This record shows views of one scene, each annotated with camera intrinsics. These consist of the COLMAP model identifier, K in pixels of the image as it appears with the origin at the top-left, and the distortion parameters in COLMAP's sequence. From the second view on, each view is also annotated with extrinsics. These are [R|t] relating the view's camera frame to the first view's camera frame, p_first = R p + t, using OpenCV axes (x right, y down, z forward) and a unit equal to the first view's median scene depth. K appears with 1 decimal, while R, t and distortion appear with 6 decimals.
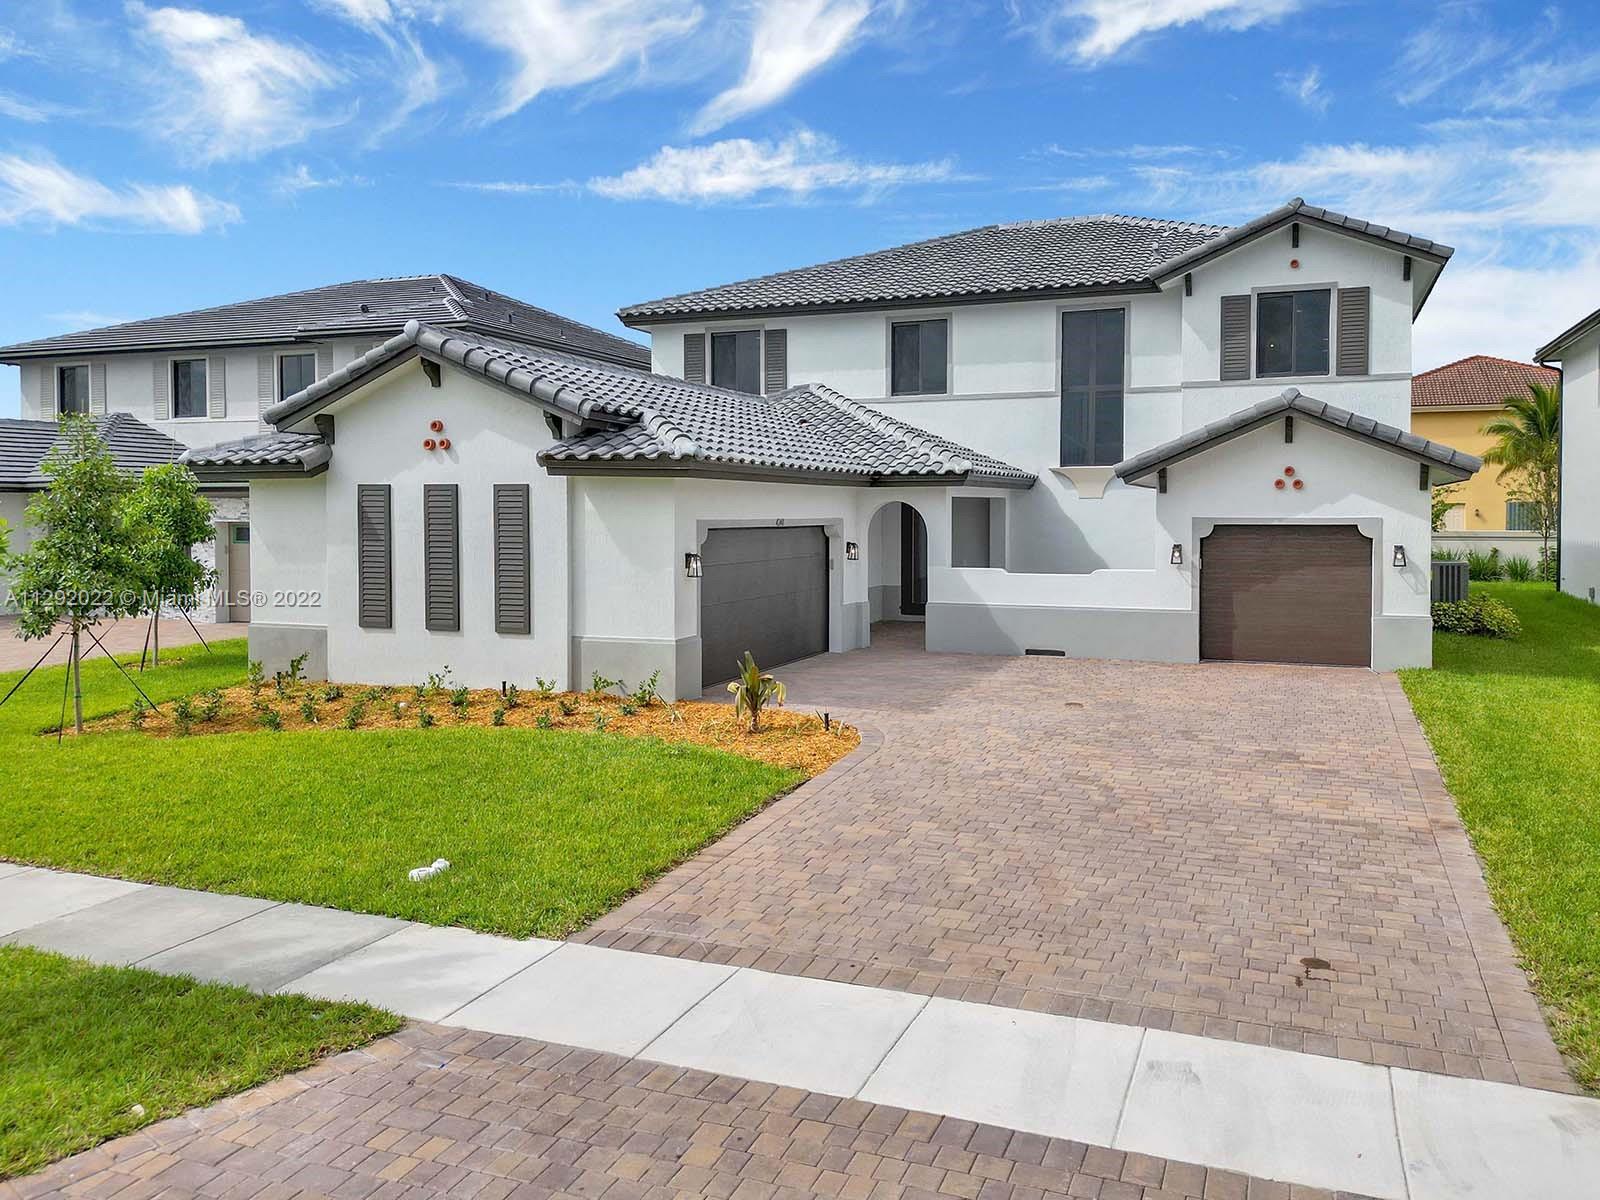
lens RADIAL K [[1217.6, 0, 839.3], [0, 1217.6, 547.6], [0, 0, 1]] dist [0.039432, -0.002498]
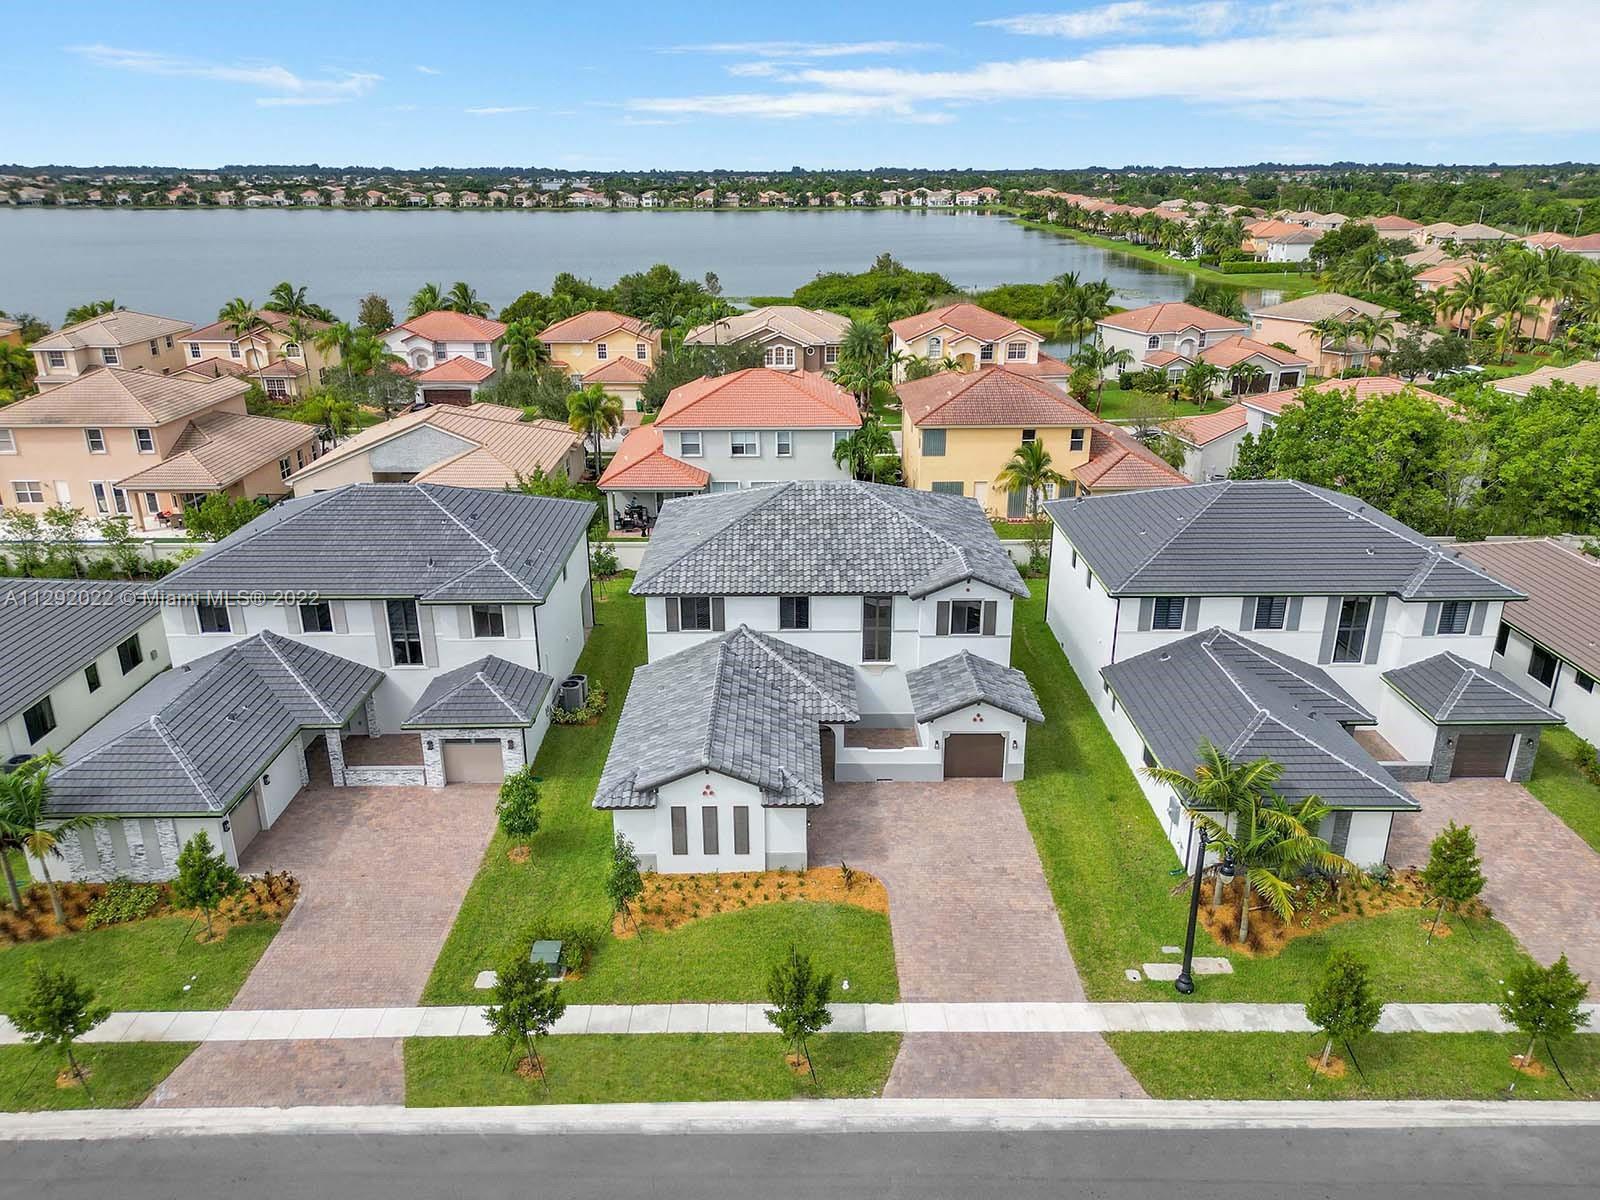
lens RADIAL K [[1196.9, 0, 800.0], [0, 1196.9, 600.0], [0, 0, 1]] dist [0.044782, 0.000178]
pose [[0.929394, -0.126166, 0.346855, -0.964089], [0.010193, 0.948176, 0.317581, -1.265924], [-0.368948, -0.291623, 0.882516, -1.202765]]
